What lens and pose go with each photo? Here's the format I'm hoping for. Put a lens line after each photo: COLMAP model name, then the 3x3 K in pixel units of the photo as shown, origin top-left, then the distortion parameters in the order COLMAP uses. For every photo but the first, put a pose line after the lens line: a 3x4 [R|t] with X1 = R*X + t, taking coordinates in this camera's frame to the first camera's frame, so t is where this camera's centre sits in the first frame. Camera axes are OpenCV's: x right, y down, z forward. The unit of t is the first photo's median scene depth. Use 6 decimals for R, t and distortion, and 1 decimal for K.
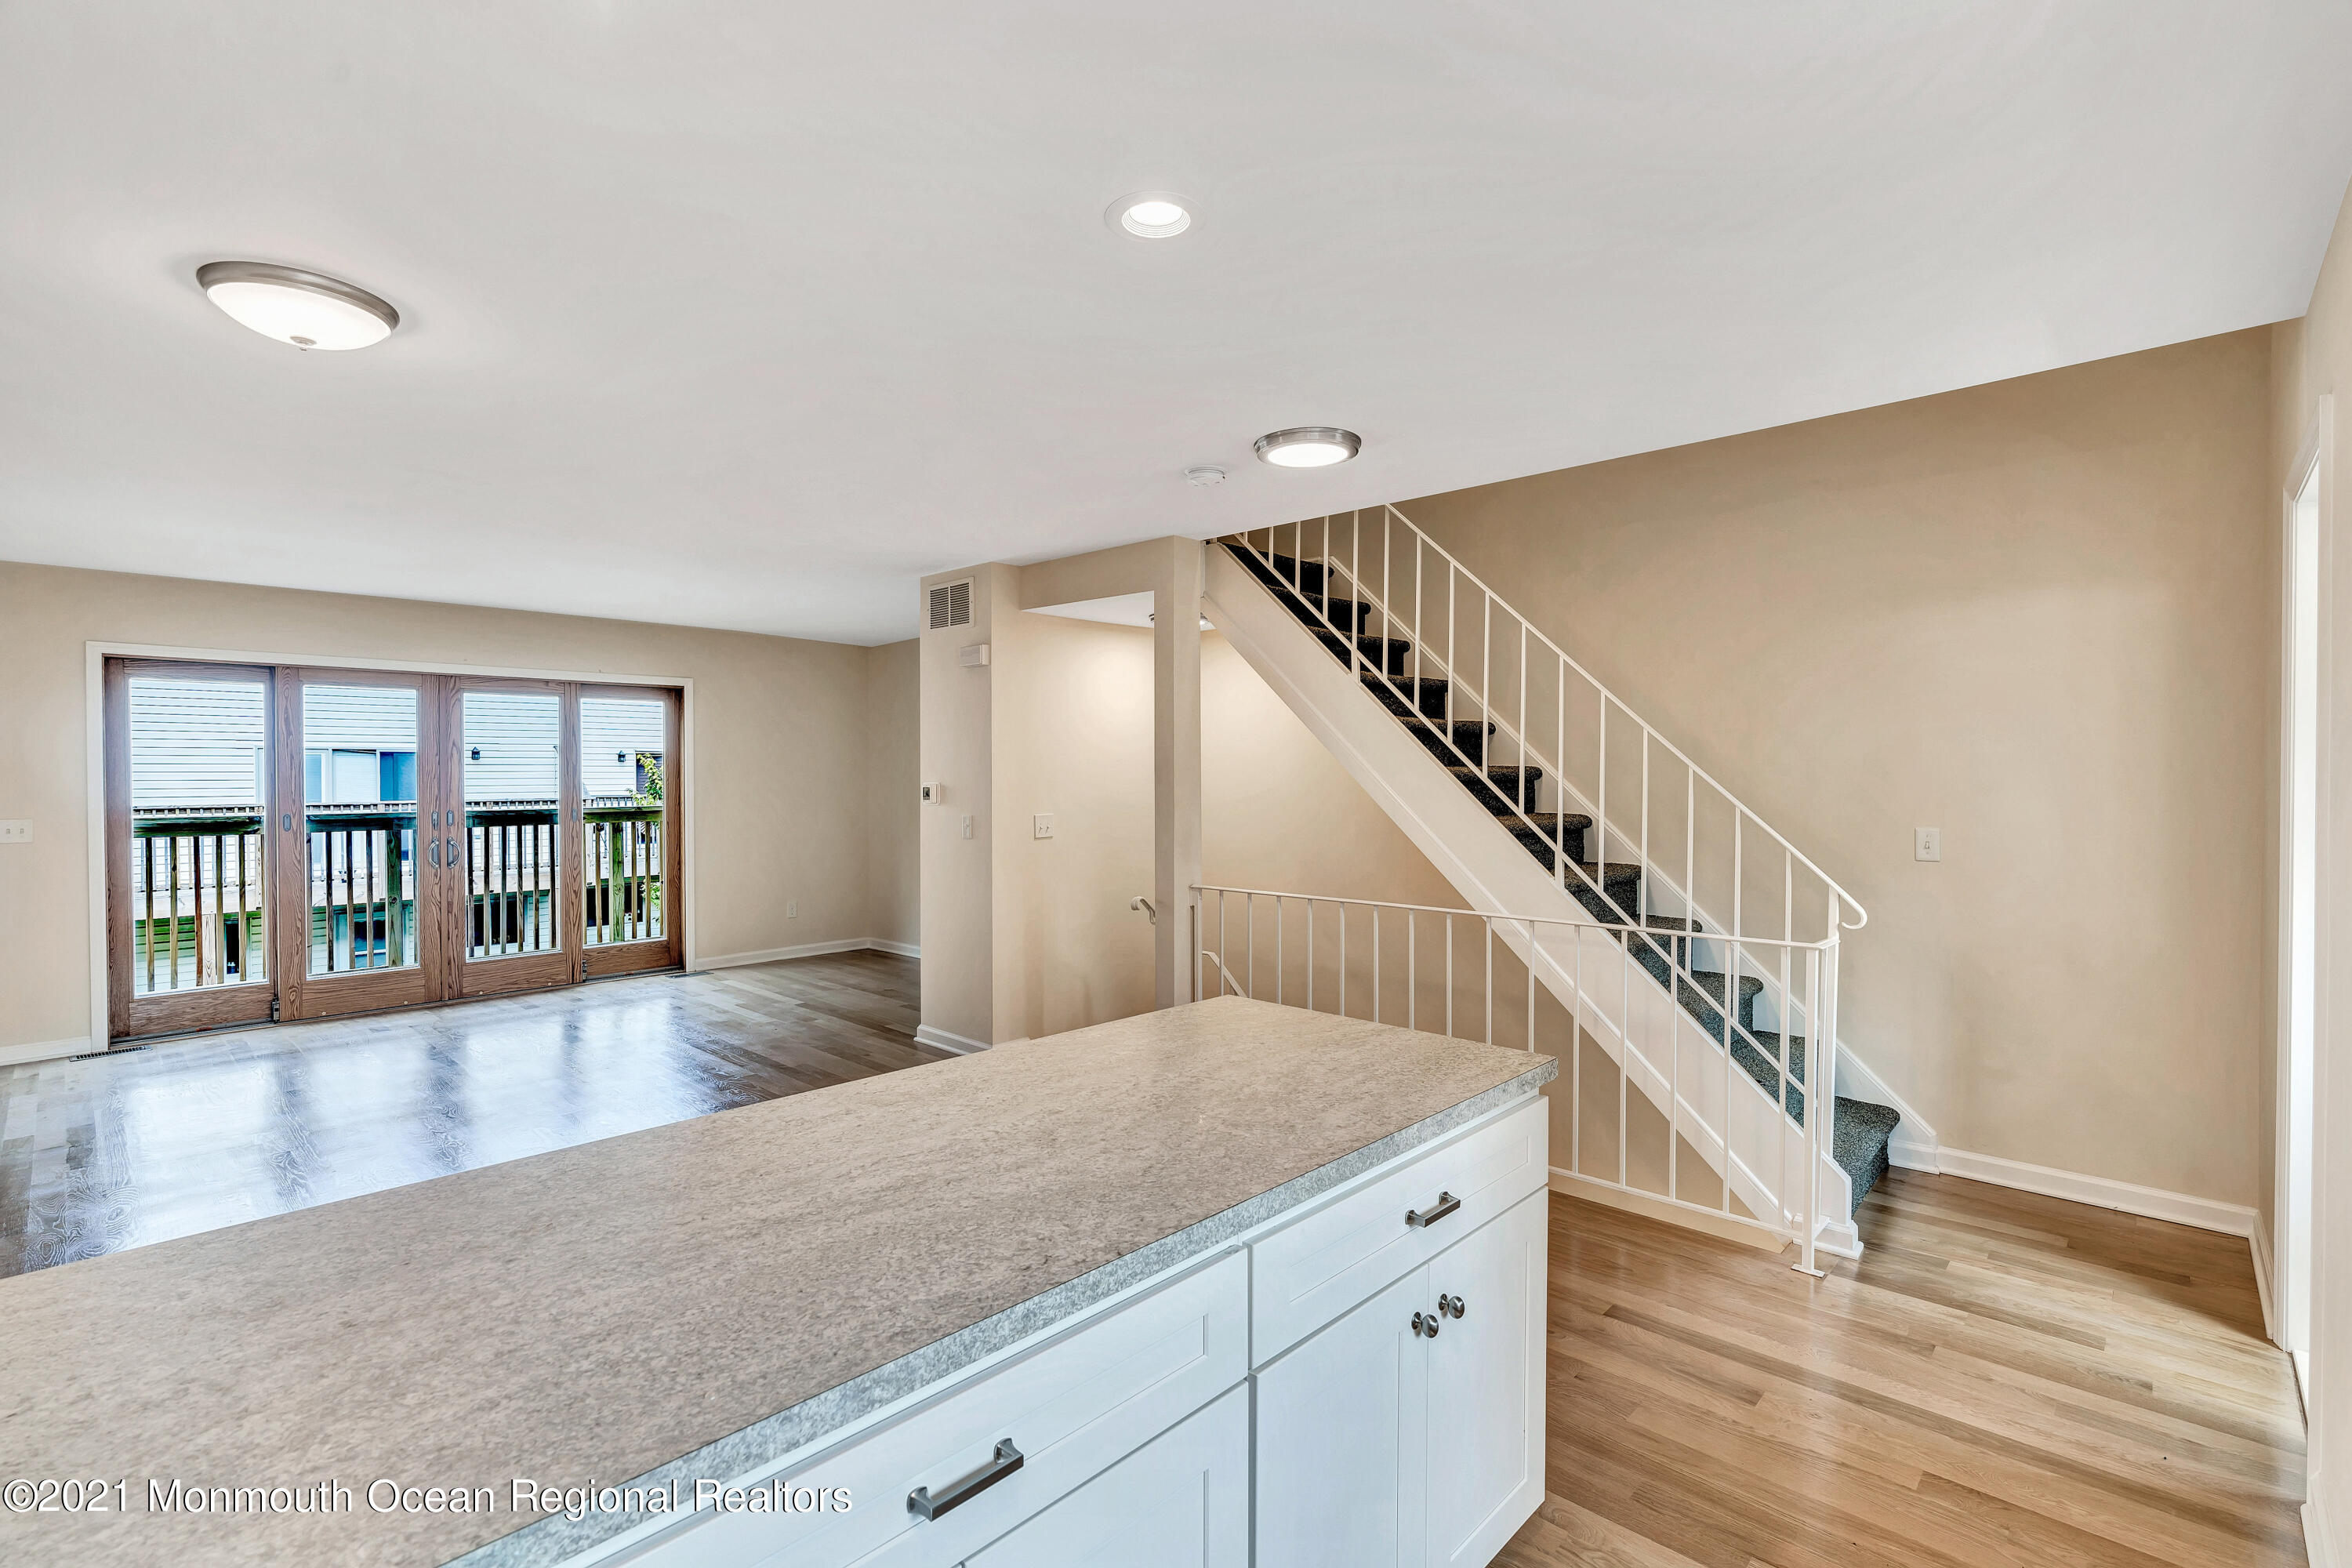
lens RADIAL K [[1060.0, 0, 1181.9], [0, 1060.0, 793.9], [0, 0, 1]] dist [-0.013914, 0.004540]
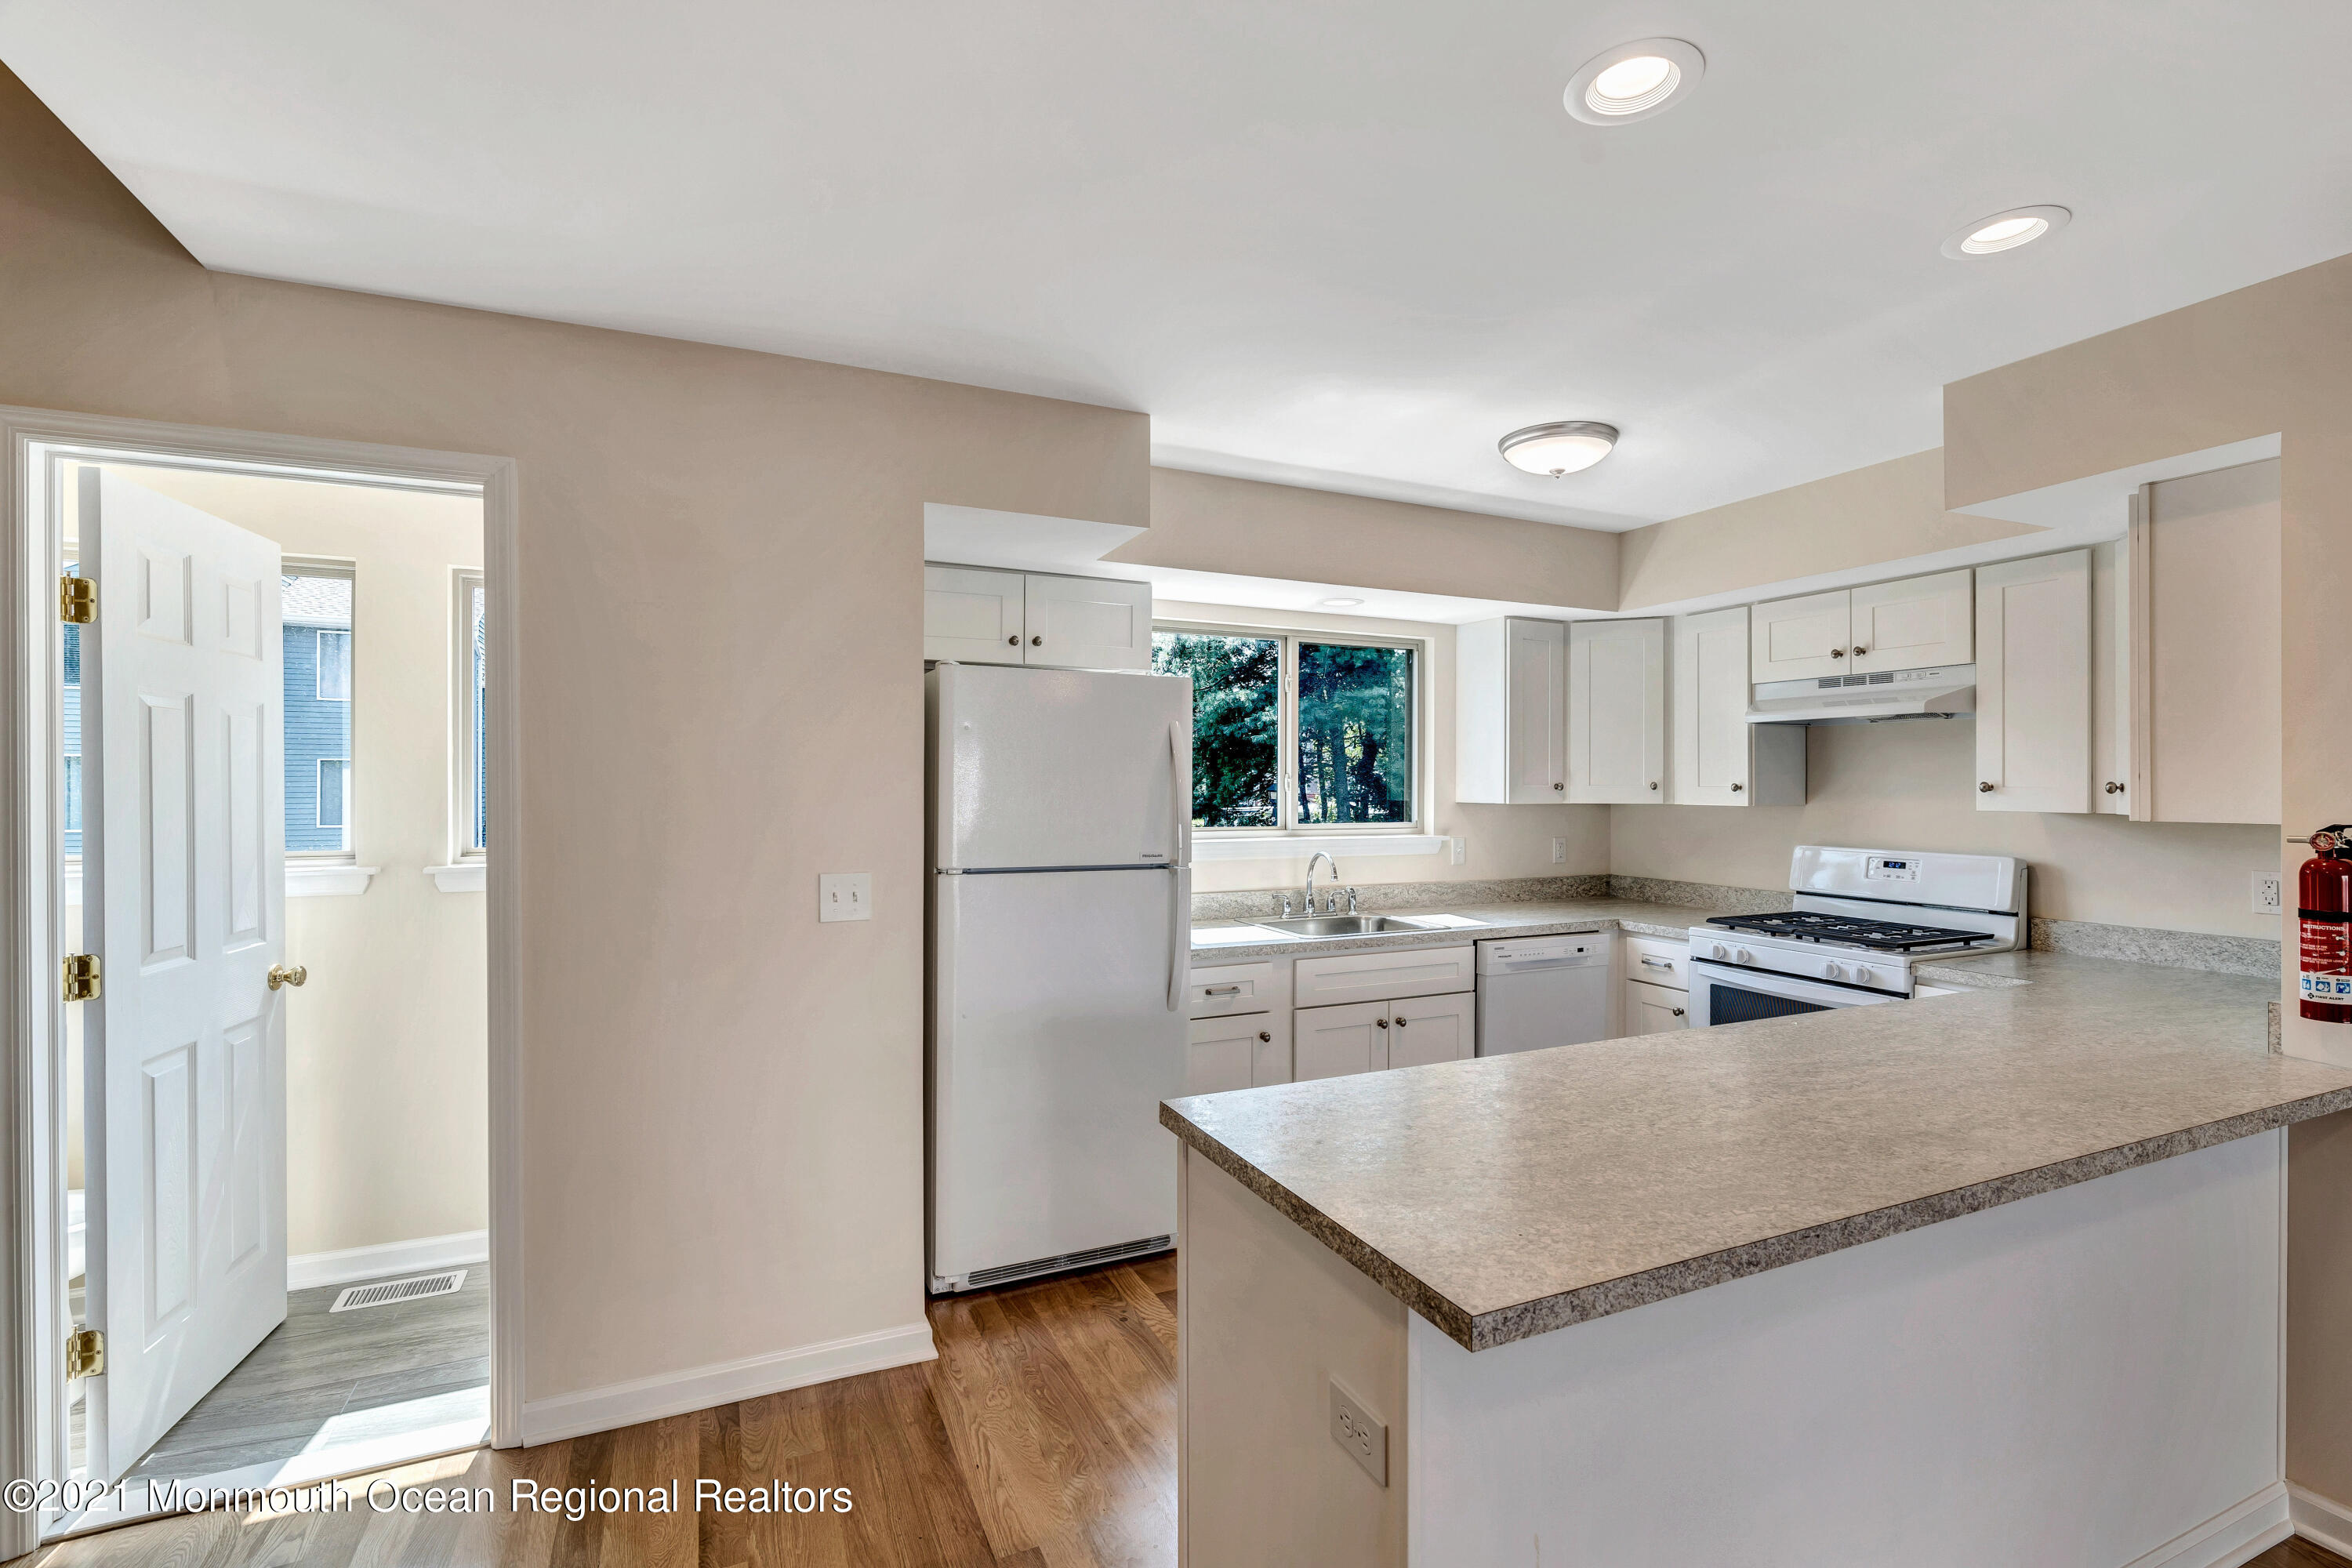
lens RADIAL K [[1060.0, 0, 1173.8], [0, 1060.0, 781.5], [0, 0, 1]] dist [-0.013914, 0.004540]
pose [[-0.923096, 0.001264, 0.384566, -0.003982], [0.008571, 0.999814, 0.017289, -0.015605], [-0.384473, 0.019255, -0.922935, 0.642461]]
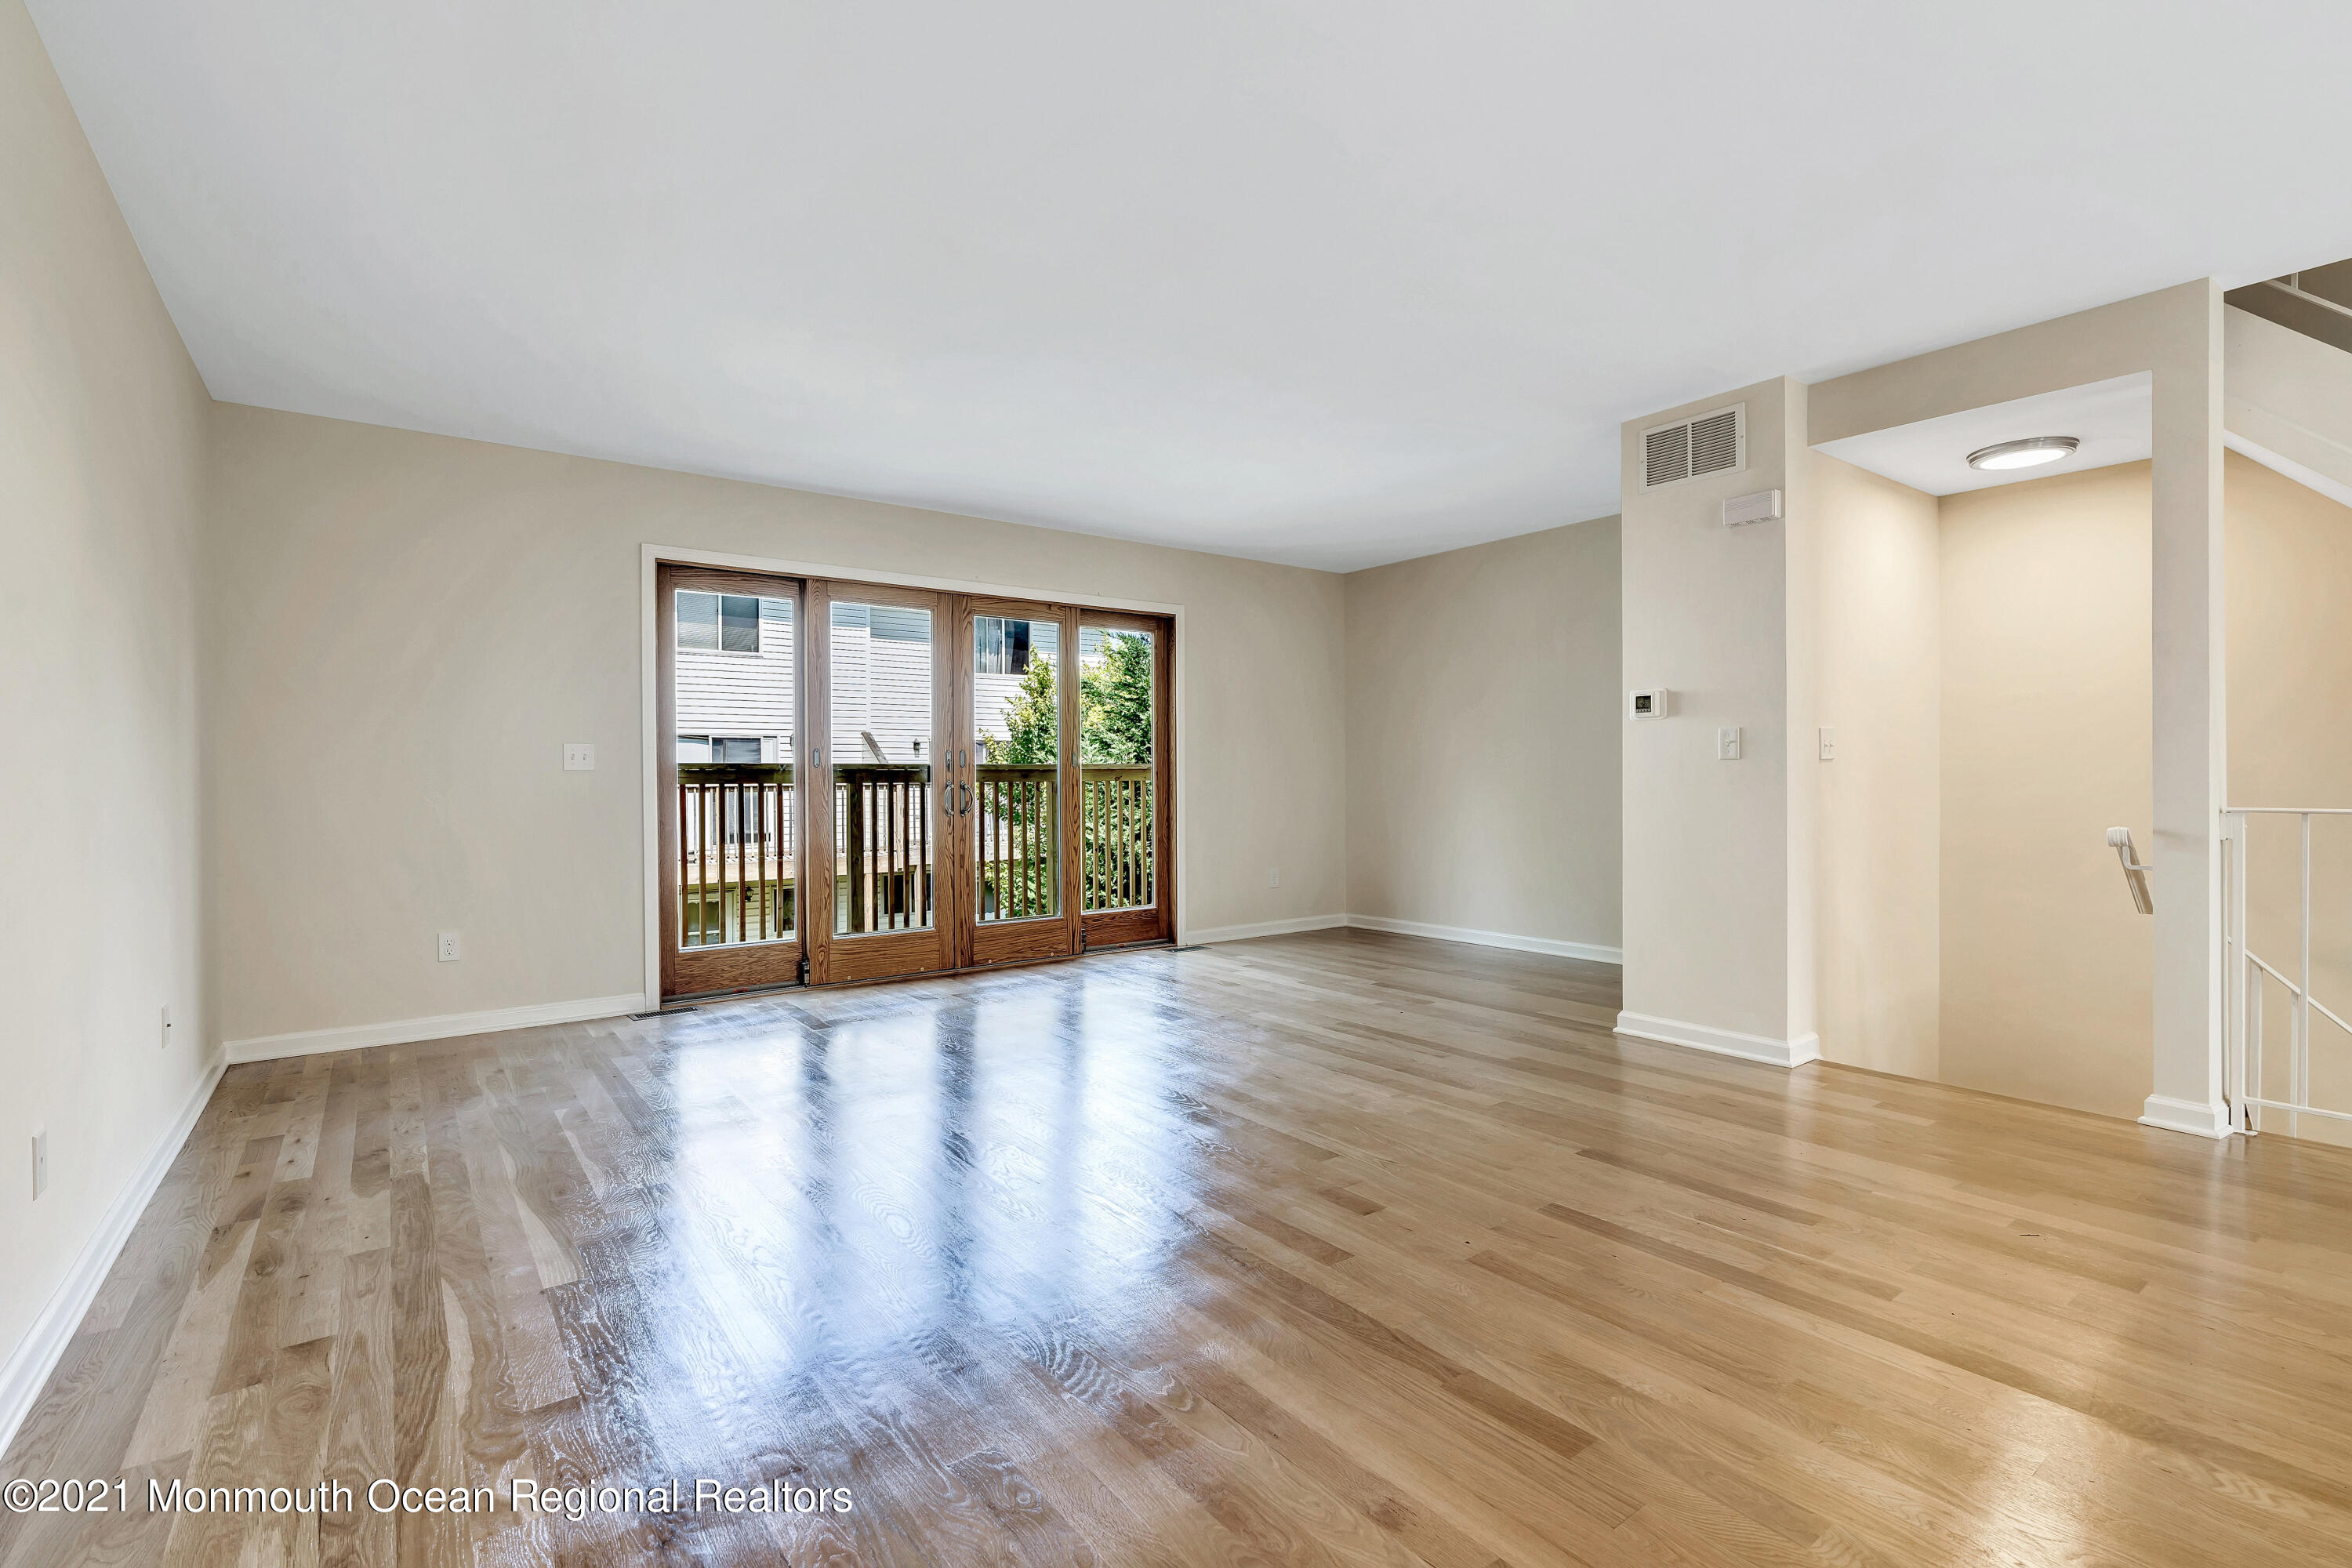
lens RADIAL K [[1060.0, 0, 1184.8], [0, 1060.0, 796.9], [0, 0, 1]] dist [-0.013914, 0.004540]
pose [[0.984886, -0.000461, -0.173201, -0.426633], [0.000194, 0.999999, -0.001556, 0.065966], [0.173202, 0.001499, 0.984885, 0.200854]]
